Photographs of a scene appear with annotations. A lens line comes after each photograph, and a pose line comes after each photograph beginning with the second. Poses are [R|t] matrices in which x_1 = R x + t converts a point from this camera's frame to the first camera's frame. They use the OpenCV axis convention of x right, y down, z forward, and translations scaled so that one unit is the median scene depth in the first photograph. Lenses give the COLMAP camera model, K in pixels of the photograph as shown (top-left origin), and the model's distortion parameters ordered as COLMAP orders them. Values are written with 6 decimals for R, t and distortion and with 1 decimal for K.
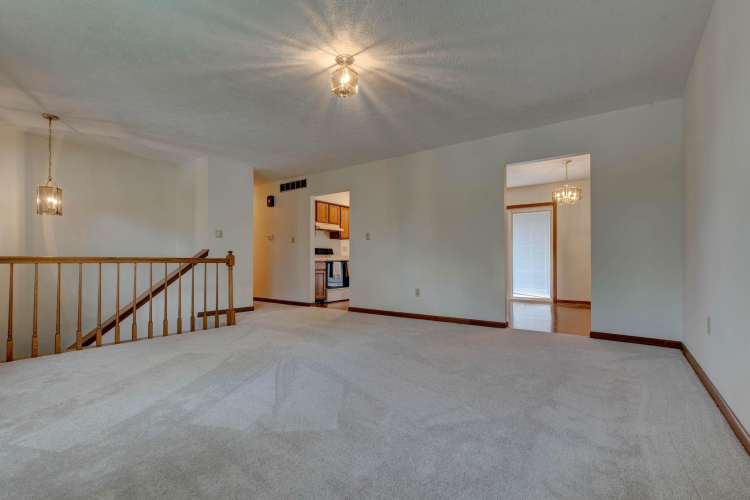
lens RADIAL K [[341.7, 0, 374.8], [0, 341.7, 261.3], [0, 0, 1]] dist [0.000235, 0.000118]
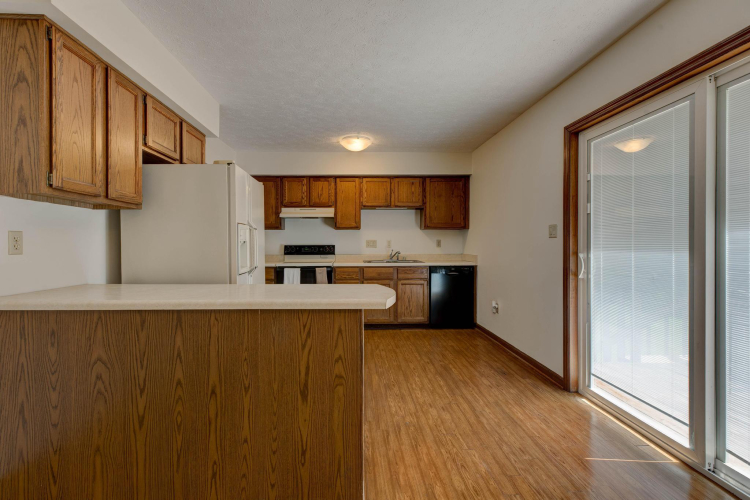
lens RADIAL K [[343.7, 0, 367.8], [0, 343.7, 244.6], [0, 0, 1]] dist [0.002684, 0.000212]
pose [[0.625778, -0.001751, -0.779999, 0.459532], [0.003117, 0.999995, 0.000256, -0.041878], [0.779995, -0.002591, 0.625781, 0.717314]]
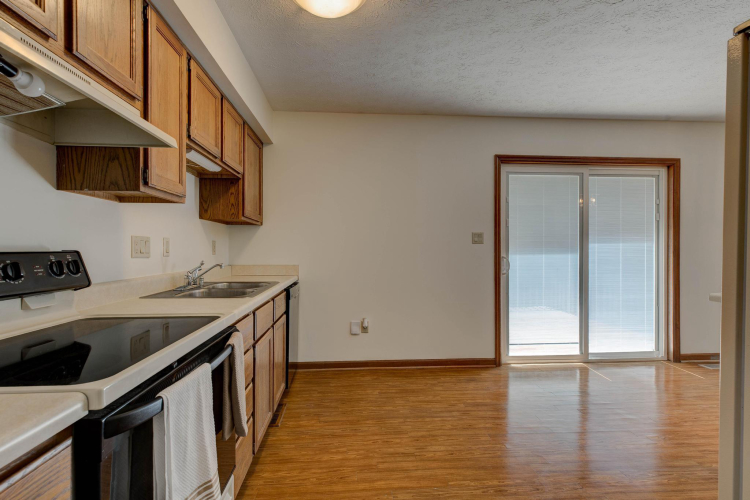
lens RADIAL K [[343.2, 0, 375.0], [0, 343.2, 250.0], [0, 0, 1]] dist [0.001428, 0.000201]
pose [[0.765965, -0.000521, 0.642883, -0.136594], [-0.000773, 0.999998, 0.001732, -0.041354], [-0.642882, -0.001823, 0.765963, 0.872989]]
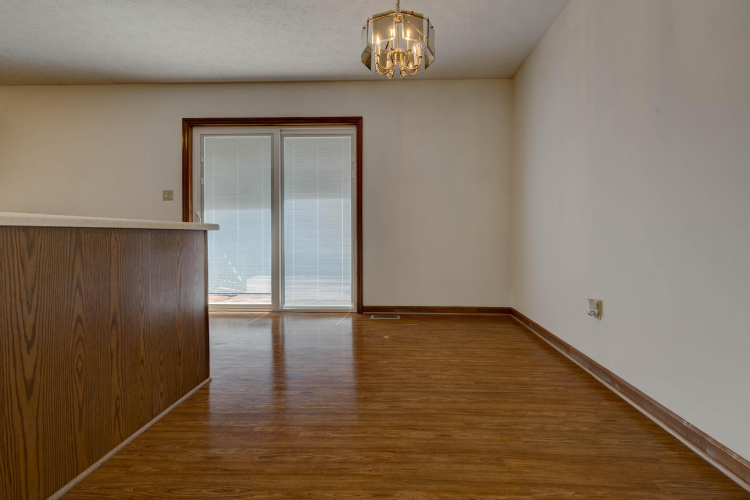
lens RADIAL K [[349.1, 0, 375.4], [0, 349.1, 233.9], [0, 0, 1]] dist [0.002779, 0.000512]
pose [[0.827687, -0.001939, 0.561187, 0.240727], [0.001851, 0.999998, 0.000725, 0.001793], [-0.561188, 0.000439, 0.827689, 0.530771]]
